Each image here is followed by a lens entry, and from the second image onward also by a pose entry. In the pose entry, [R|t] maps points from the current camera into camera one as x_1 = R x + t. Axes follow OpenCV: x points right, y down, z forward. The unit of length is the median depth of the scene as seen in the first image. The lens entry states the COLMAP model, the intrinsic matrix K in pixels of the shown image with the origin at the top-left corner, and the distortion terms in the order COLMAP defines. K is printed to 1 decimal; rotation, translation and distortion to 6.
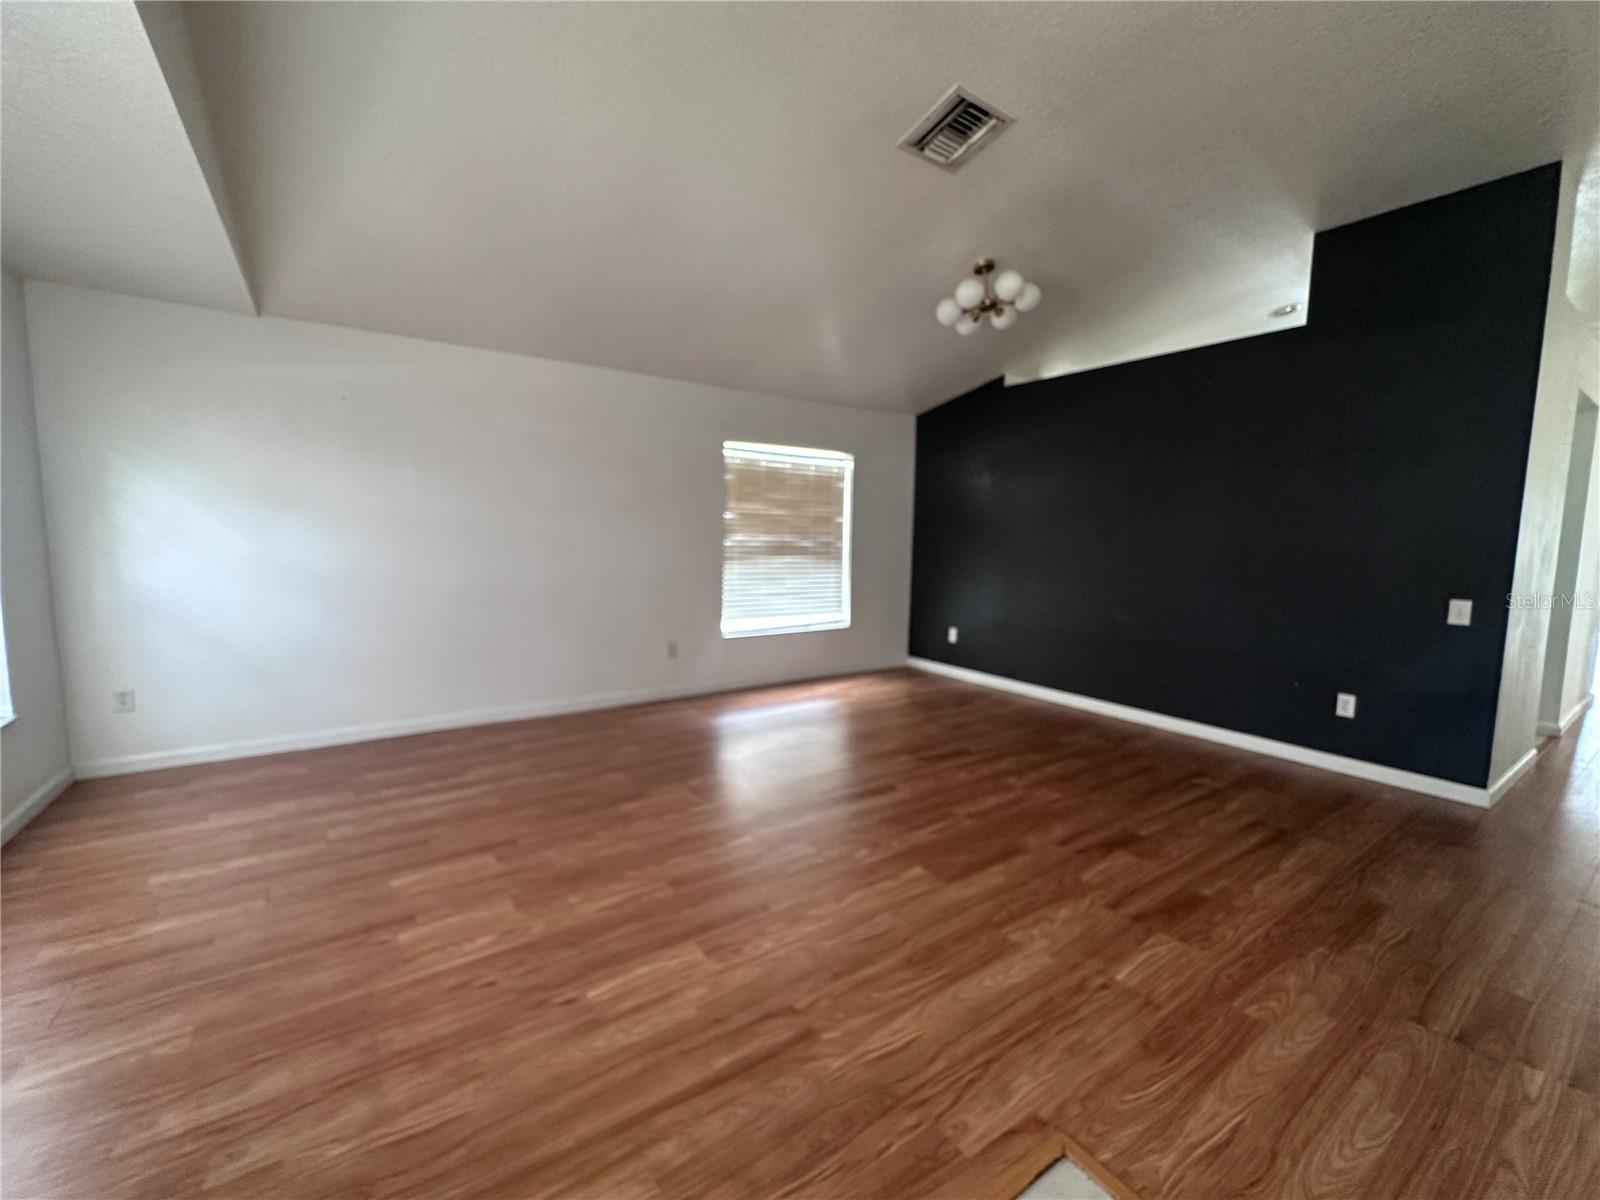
lens RADIAL K [[640.7, 0, 798.7], [0, 640.7, 596.0], [0, 0, 1]] dist [-0.003669, -0.000405]
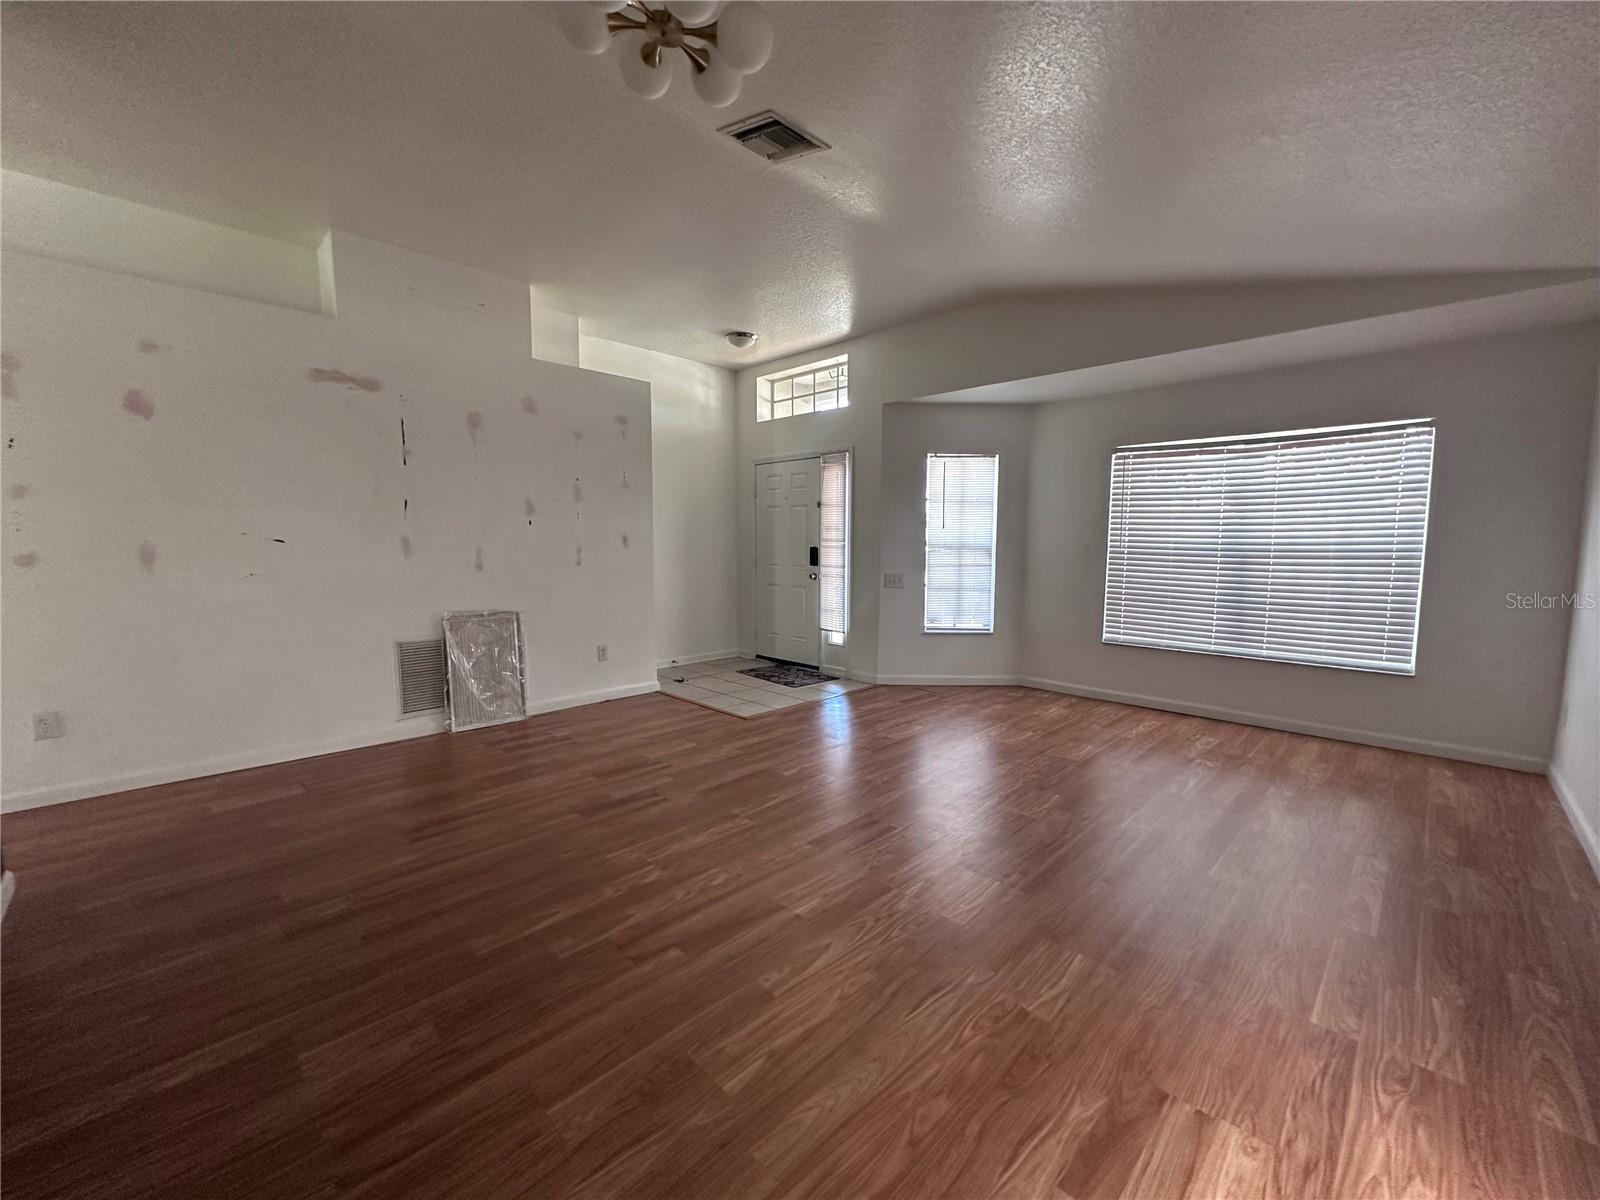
lens RADIAL K [[640.7, 0, 798.7], [0, 640.7, 596.0], [0, 0, 1]] dist [-0.003669, -0.000405]
pose [[-0.982751, -0.002390, -0.184920, 0.437198], [-0.036301, 0.982957, 0.180214, -0.216617], [0.181338, 0.183818, -0.966089, 2.366538]]
